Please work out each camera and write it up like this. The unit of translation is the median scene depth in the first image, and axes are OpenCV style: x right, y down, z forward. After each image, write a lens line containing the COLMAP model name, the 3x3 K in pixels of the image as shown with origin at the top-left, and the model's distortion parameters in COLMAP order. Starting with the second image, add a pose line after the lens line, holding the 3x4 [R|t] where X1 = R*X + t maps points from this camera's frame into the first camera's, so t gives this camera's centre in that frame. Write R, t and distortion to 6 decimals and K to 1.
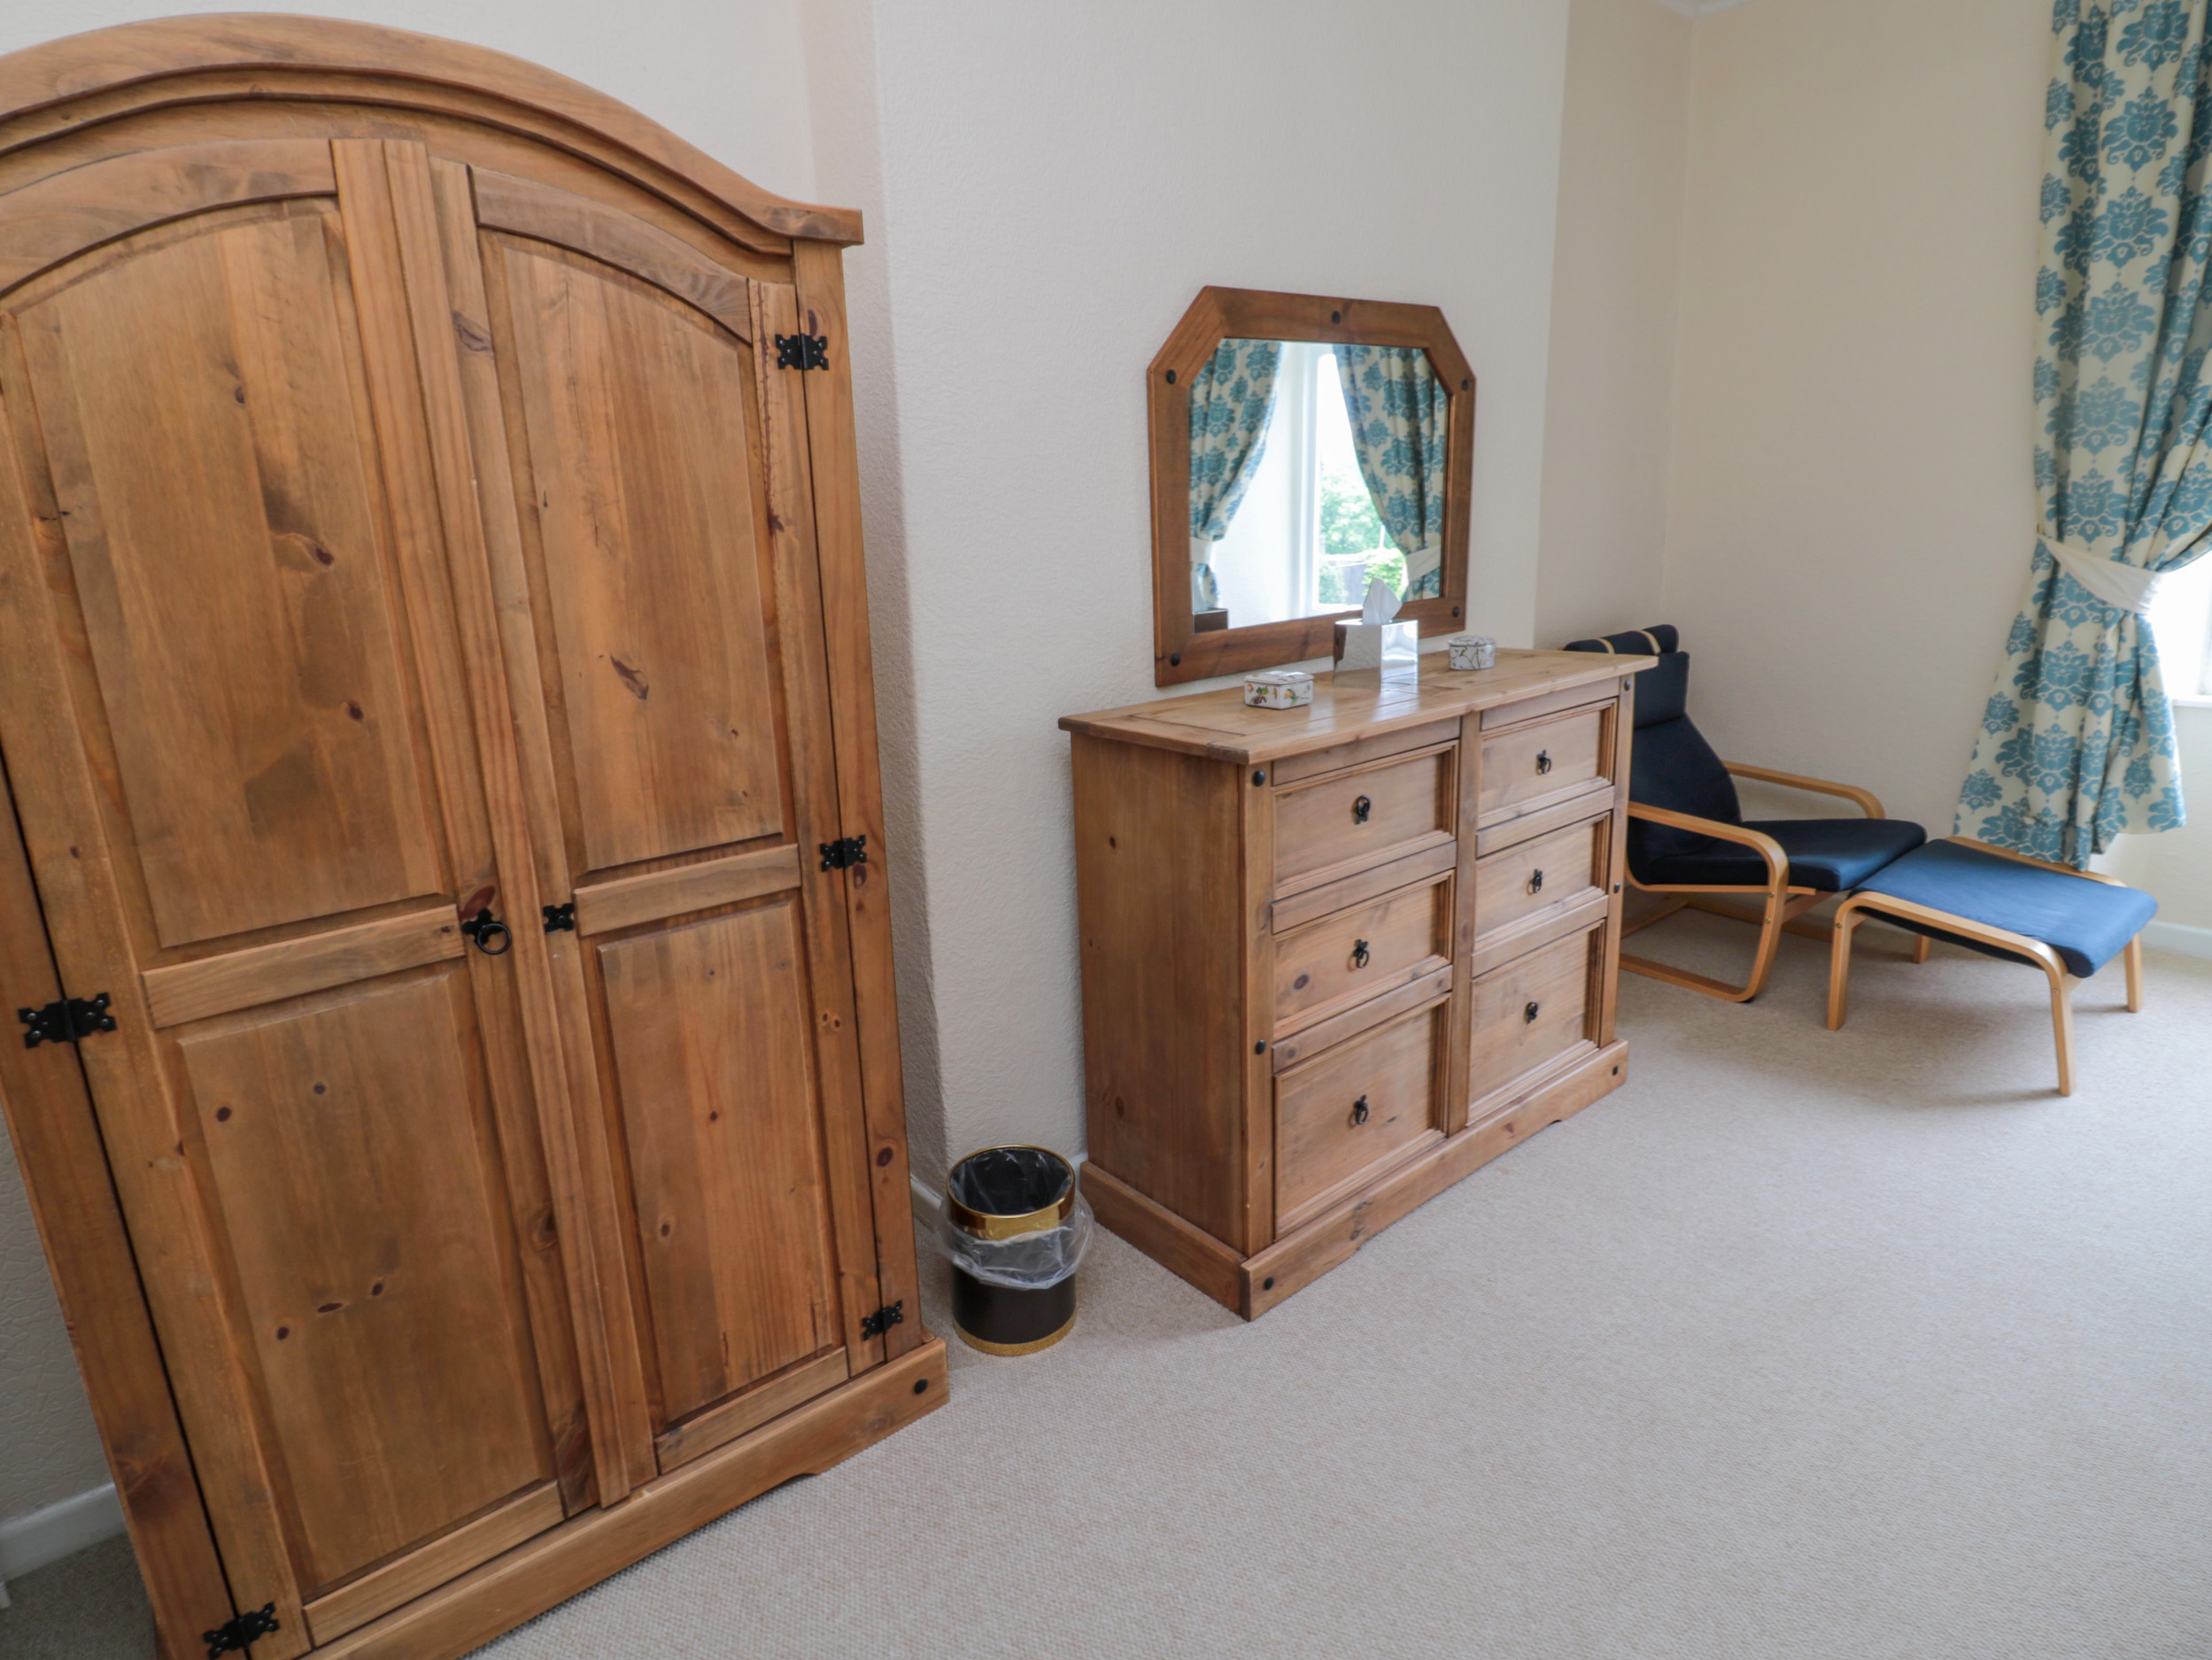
lens RADIAL K [[1198.4, 0, 1107.4], [0, 1198.4, 837.9], [0, 0, 1]] dist [-0.003066, -0.000994]
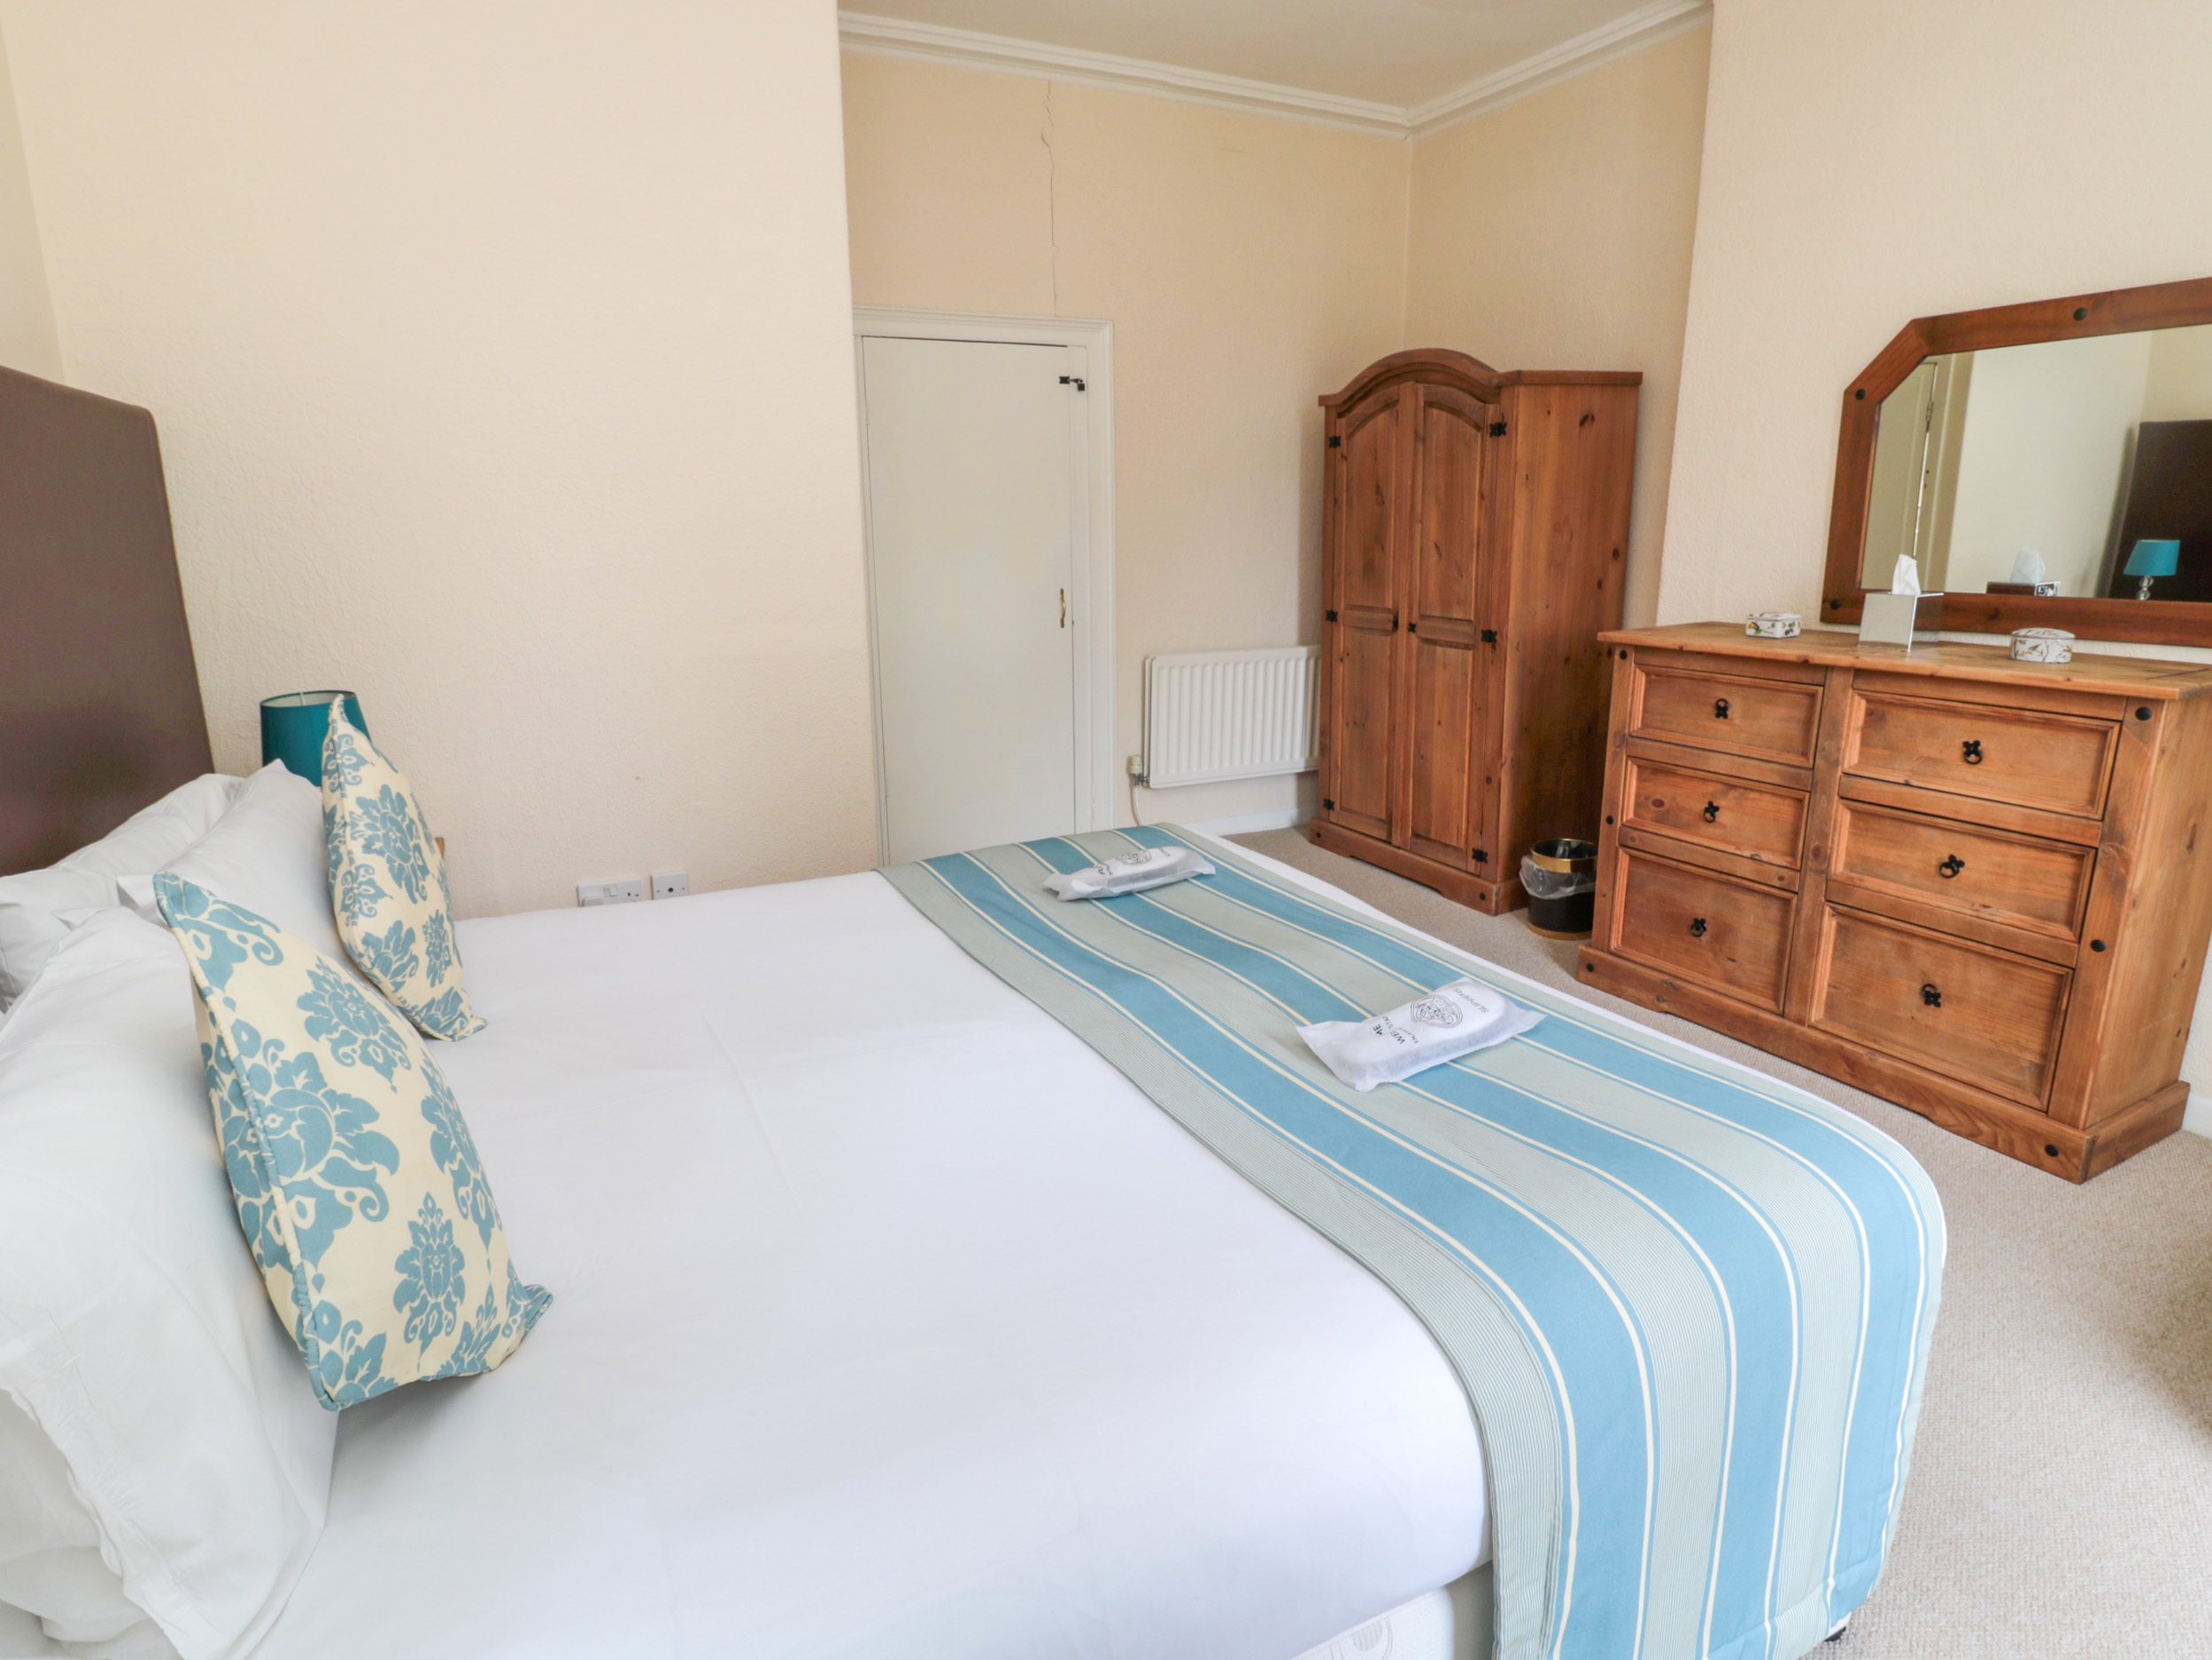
lens RADIAL K [[1219.7, 0, 1106.0], [0, 1219.7, 830.0], [0, 0, 1]] dist [-0.005245, -0.002734]
pose [[-0.191461, 0.304989, -0.932912, 2.395435], [-0.222194, 0.912351, 0.343868, -0.311910], [0.956019, 0.273125, -0.106913, 0.661583]]
